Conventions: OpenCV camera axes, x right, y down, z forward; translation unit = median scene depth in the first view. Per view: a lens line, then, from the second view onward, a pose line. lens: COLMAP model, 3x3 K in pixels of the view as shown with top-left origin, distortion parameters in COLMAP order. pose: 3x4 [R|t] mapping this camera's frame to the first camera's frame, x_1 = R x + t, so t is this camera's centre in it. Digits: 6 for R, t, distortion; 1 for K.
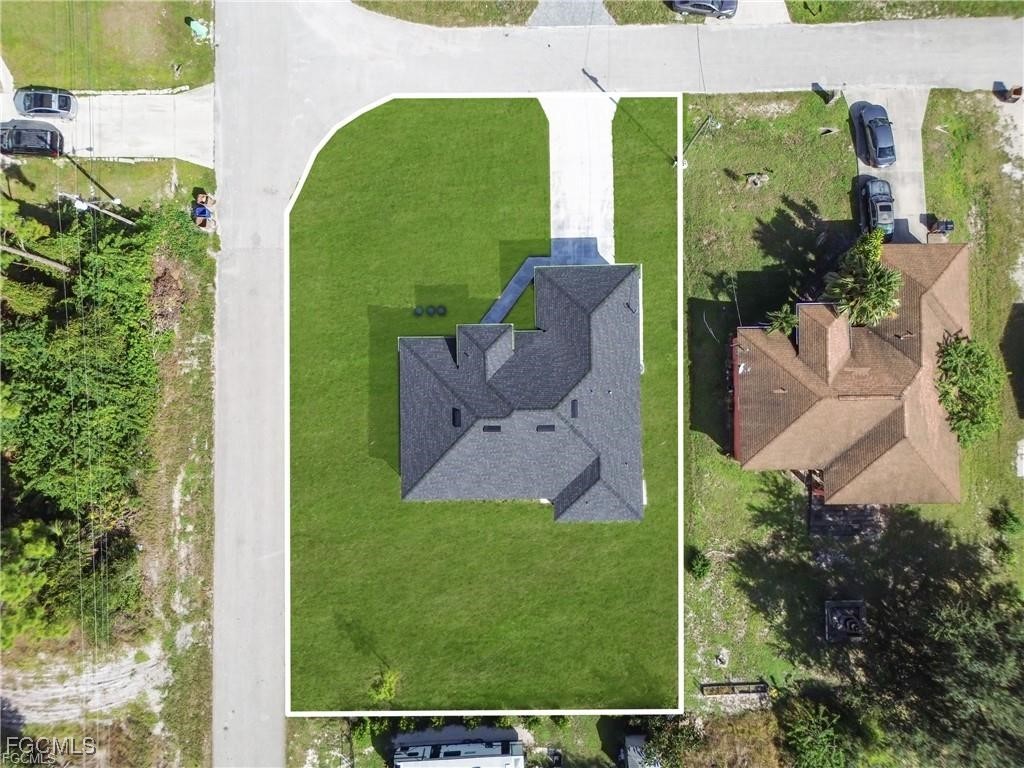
lens RADIAL K [[716.2, 0, 510.2], [0, 716.2, 382.2], [0, 0, 1]] dist [0.064083, -0.070653]
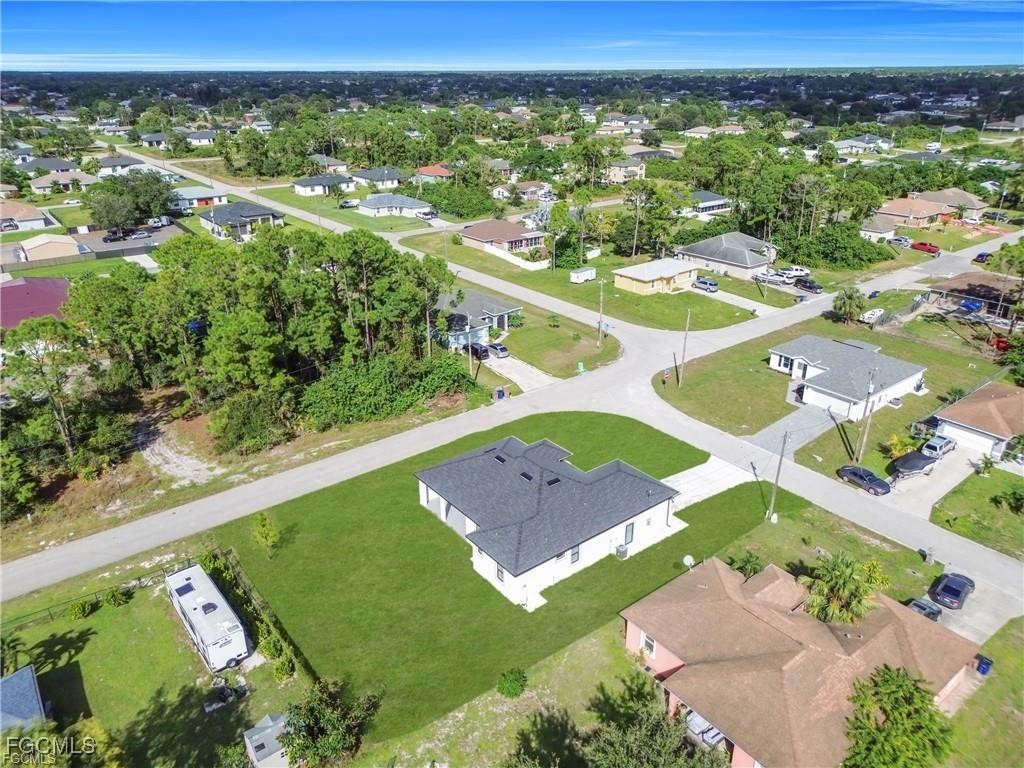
lens RADIAL K [[716.2, 0, 510.2], [0, 716.2, 382.2], [0, 0, 1]] dist [0.064083, -0.070653]
pose [[0.603461, 0.321057, -0.729902, 0.776638], [-0.797045, 0.269892, -0.540257, 0.625407], [0.023542, 0.907789, 0.418766, 0.296275]]
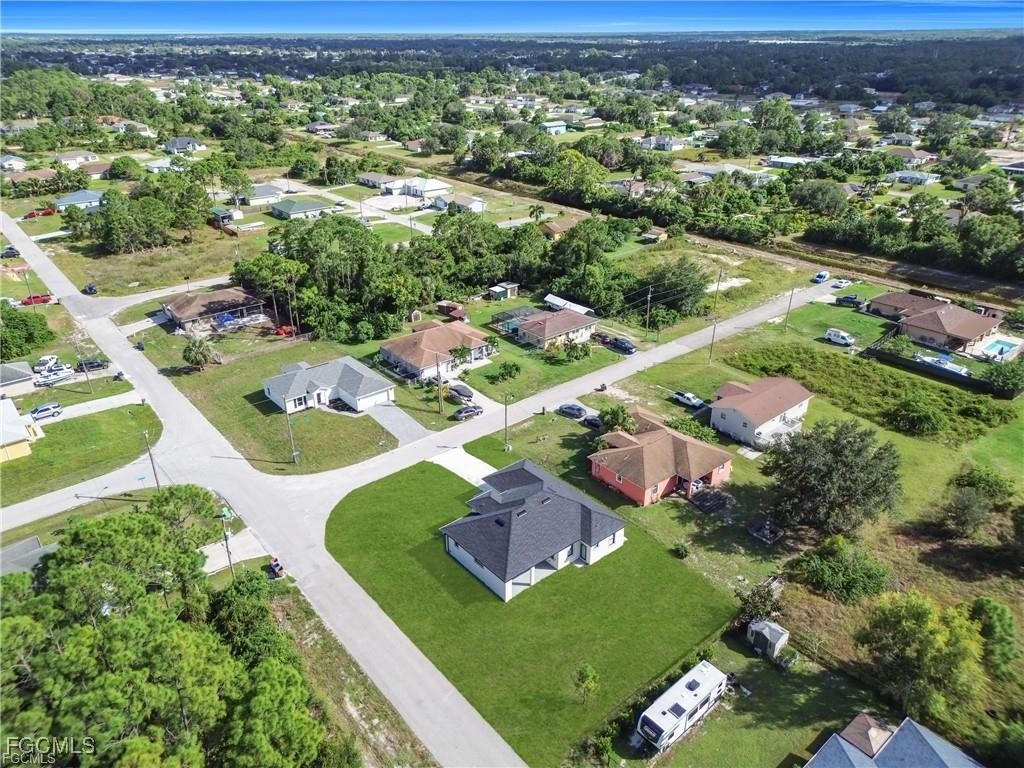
lens RADIAL K [[716.2, 0, 510.2], [0, 716.2, 382.2], [0, 0, 1]] dist [0.064083, -0.070653]
pose [[0.775461, -0.269685, 0.570903, -0.797959], [0.631039, 0.361432, -0.686409, 0.943806], [-0.021228, 0.892545, 0.450458, -0.007661]]
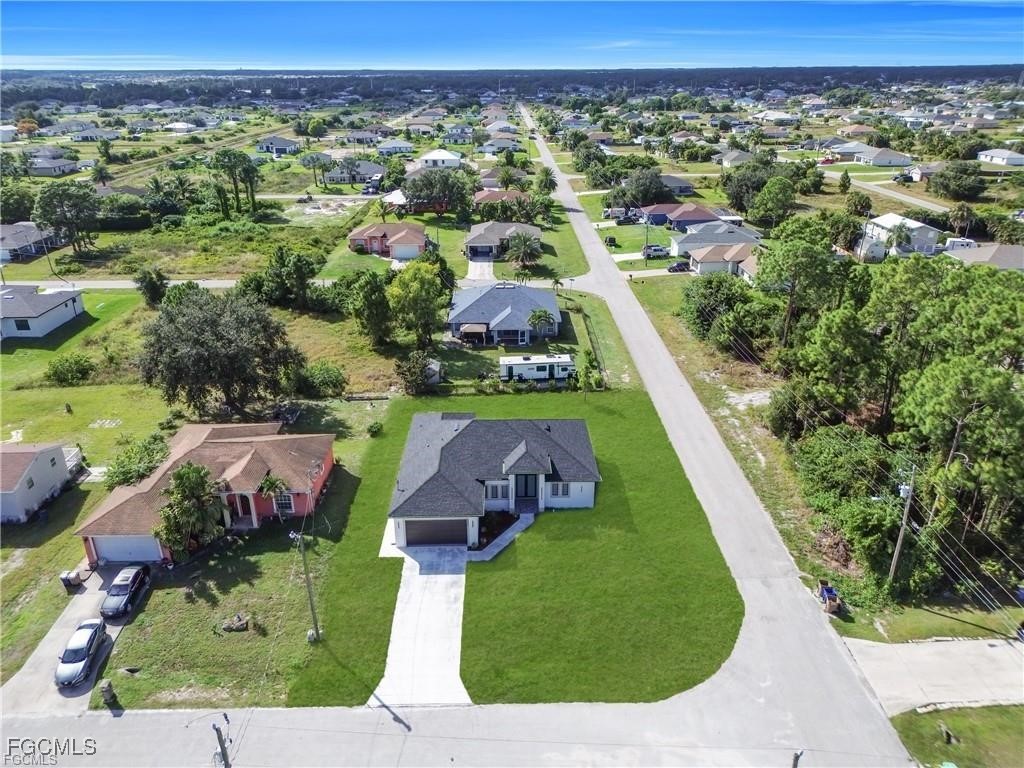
lens RADIAL K [[716.2, 0, 510.2], [0, 716.2, 382.2], [0, 0, 1]] dist [0.064083, -0.070653]
pose [[-0.999918, 0.011848, 0.004881, -0.013056], [0.000135, -0.371091, 0.928597, -1.021107], [0.012813, 0.928521, 0.371059, 0.384772]]
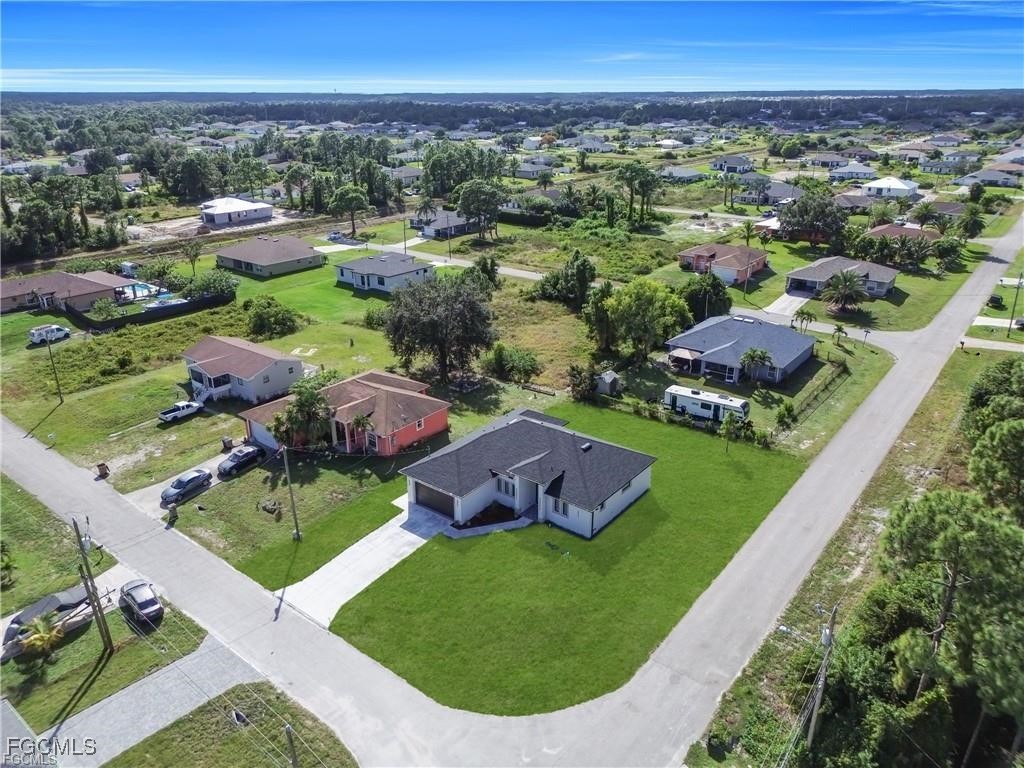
lens RADIAL K [[707.9, 0, 512.9], [0, 707.9, 395.8], [0, 0, 1]] dist [0.065824, -0.066500]
pose [[-0.780359, -0.235461, 0.579308, -0.620344], [0.625259, -0.279627, 0.728602, -0.846378], [-0.009567, 0.930788, 0.365433, 0.392971]]
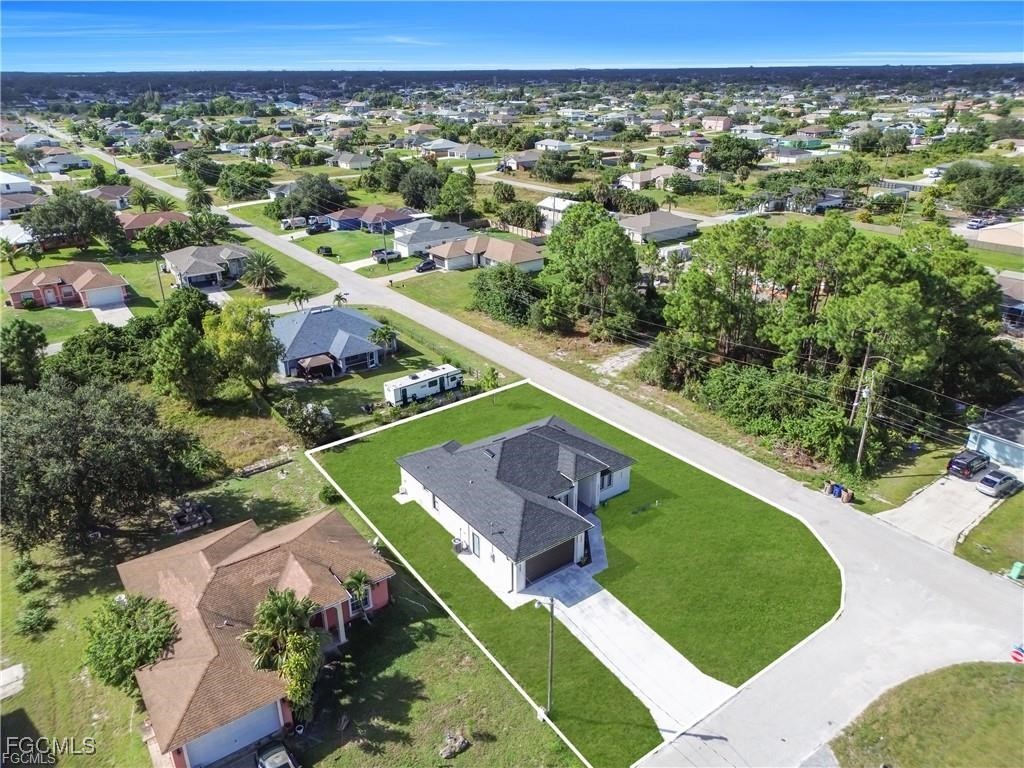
lens RADIAL K [[716.2, 0, 510.2], [0, 716.2, 382.2], [0, 0, 1]] dist [0.064083, -0.070653]
pose [[-0.814516, 0.243718, -0.526465, 0.598275], [-0.579307, -0.293040, 0.760613, -0.777293], [0.031100, 0.924516, 0.379873, 0.373318]]
